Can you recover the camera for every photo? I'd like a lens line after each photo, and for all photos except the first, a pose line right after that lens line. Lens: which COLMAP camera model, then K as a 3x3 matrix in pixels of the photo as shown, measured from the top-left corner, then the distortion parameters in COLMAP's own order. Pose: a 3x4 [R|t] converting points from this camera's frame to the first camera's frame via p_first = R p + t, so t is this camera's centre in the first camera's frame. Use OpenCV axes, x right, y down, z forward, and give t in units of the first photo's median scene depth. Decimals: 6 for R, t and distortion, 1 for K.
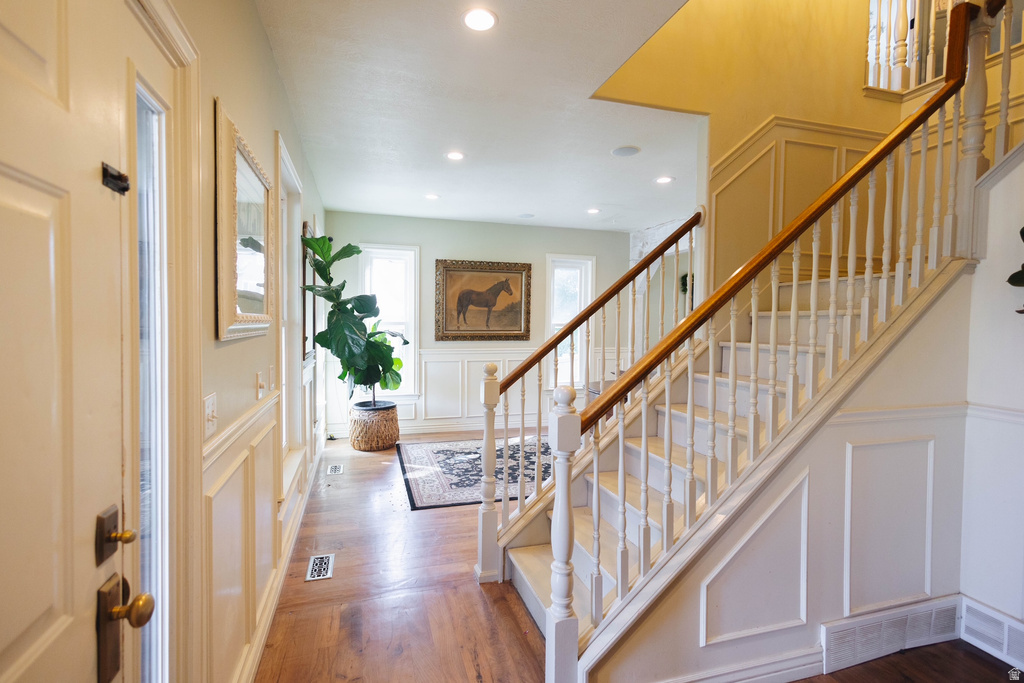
lens RADIAL K [[477.0, 0, 509.7], [0, 477.0, 338.8], [0, 0, 1]] dist [0.011695, -0.004842]
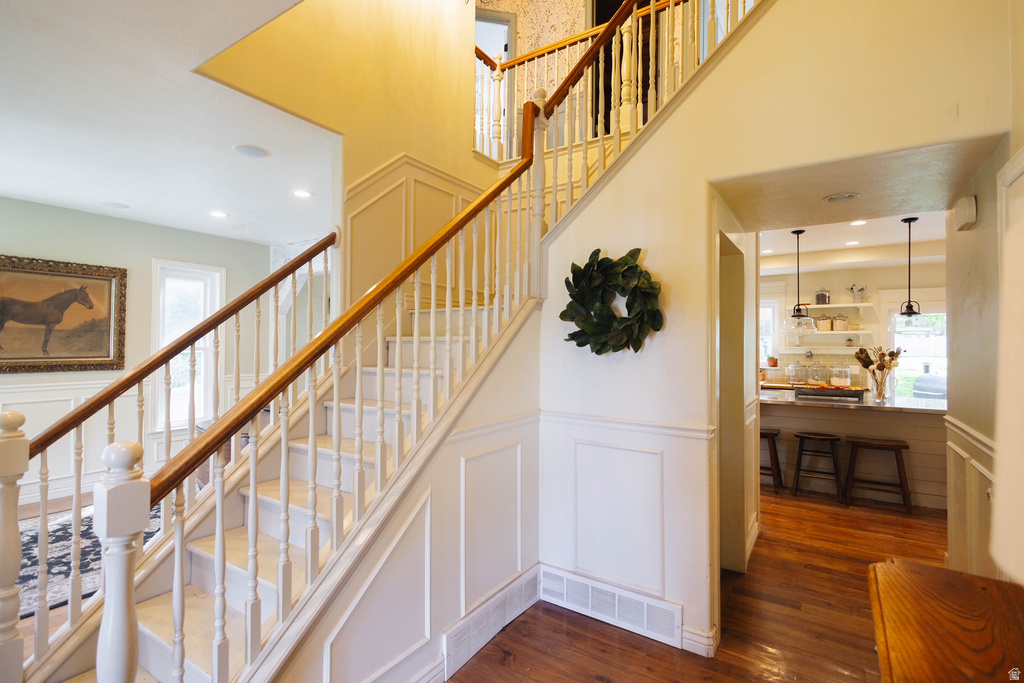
lens RADIAL K [[475.5, 0, 512.0], [0, 475.5, 341.5], [0, 0, 1]] dist [0.002775, -0.000067]
pose [[0.770394, 0.002389, 0.637563, 0.086103], [0.021741, 0.999313, -0.030016, -0.013071], [-0.637197, 0.036985, 0.769813, 0.064005]]
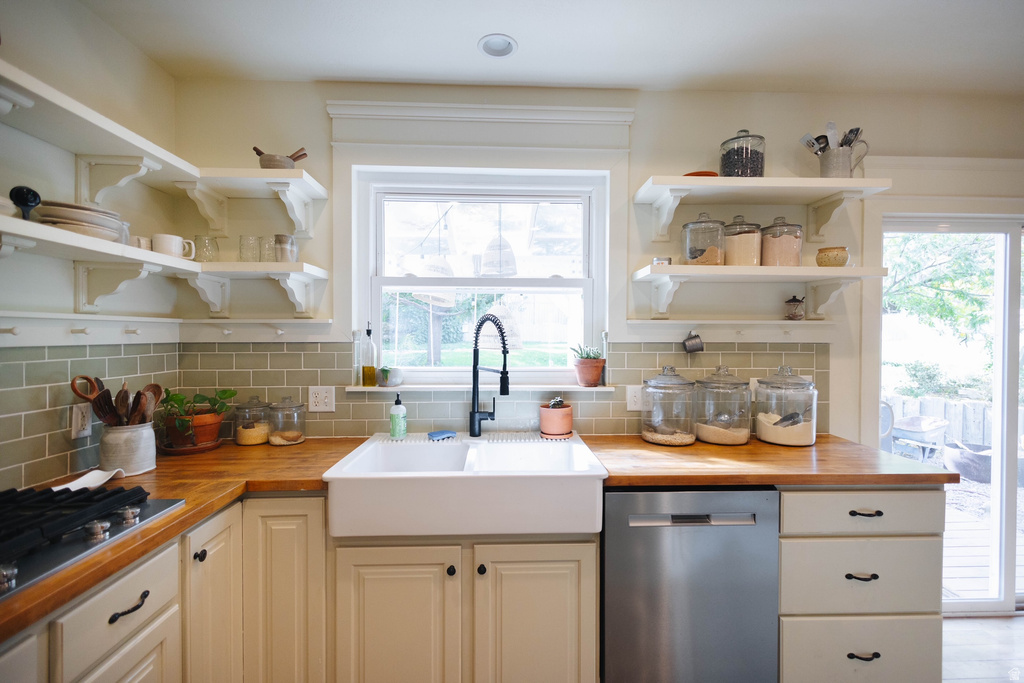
lens RADIAL K [[471.5, 0, 517.8], [0, 471.5, 342.2], [0, 0, 1]] dist [0.002885, 0.000249]
pose [[0.249253, -0.022735, 0.968171, 0.478783], [0.029531, 0.999438, 0.015867, -0.012545], [-0.967988, 0.024636, 0.249785, 0.267506]]
